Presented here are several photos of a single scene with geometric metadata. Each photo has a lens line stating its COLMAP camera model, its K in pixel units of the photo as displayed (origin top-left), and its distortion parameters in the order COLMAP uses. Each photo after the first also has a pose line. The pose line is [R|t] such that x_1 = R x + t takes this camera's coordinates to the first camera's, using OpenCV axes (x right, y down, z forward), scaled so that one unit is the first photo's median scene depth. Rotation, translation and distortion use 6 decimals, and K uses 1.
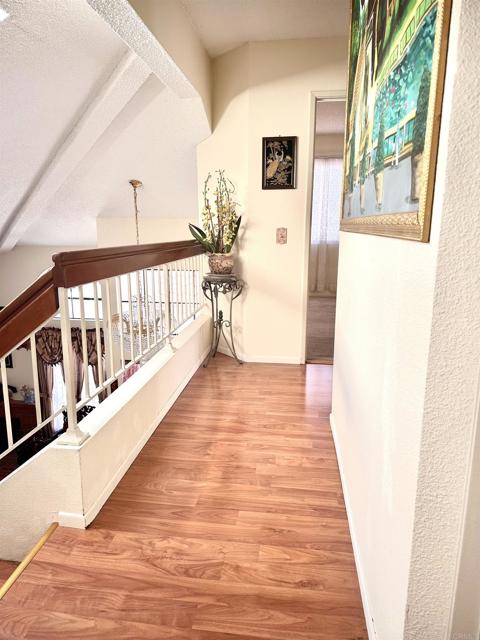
lens RADIAL K [[437.0, 0, 230.9], [0, 437.0, 320.7], [0, 0, 1]] dist [0.049447, -0.072588]
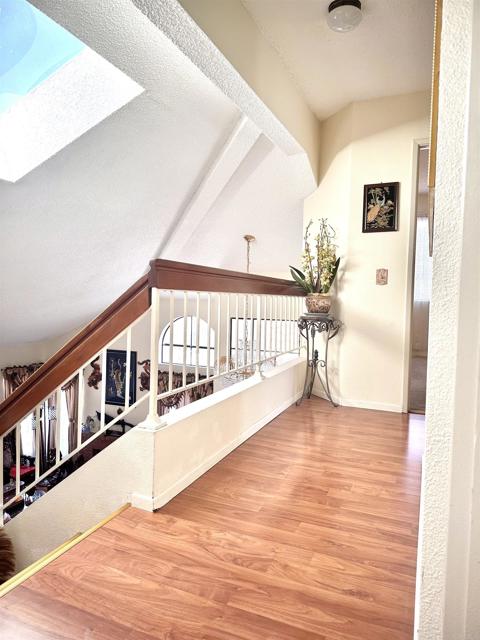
lens RADIAL K [[437.0, 0, 230.9], [0, 437.0, 320.7], [0, 0, 1]] dist [0.049447, -0.072588]
pose [[0.960566, 0.034850, -0.275858, 0.105130], [-0.078791, 0.985565, -0.149847, 0.128278], [0.266654, 0.165673, 0.949446, -0.034893]]
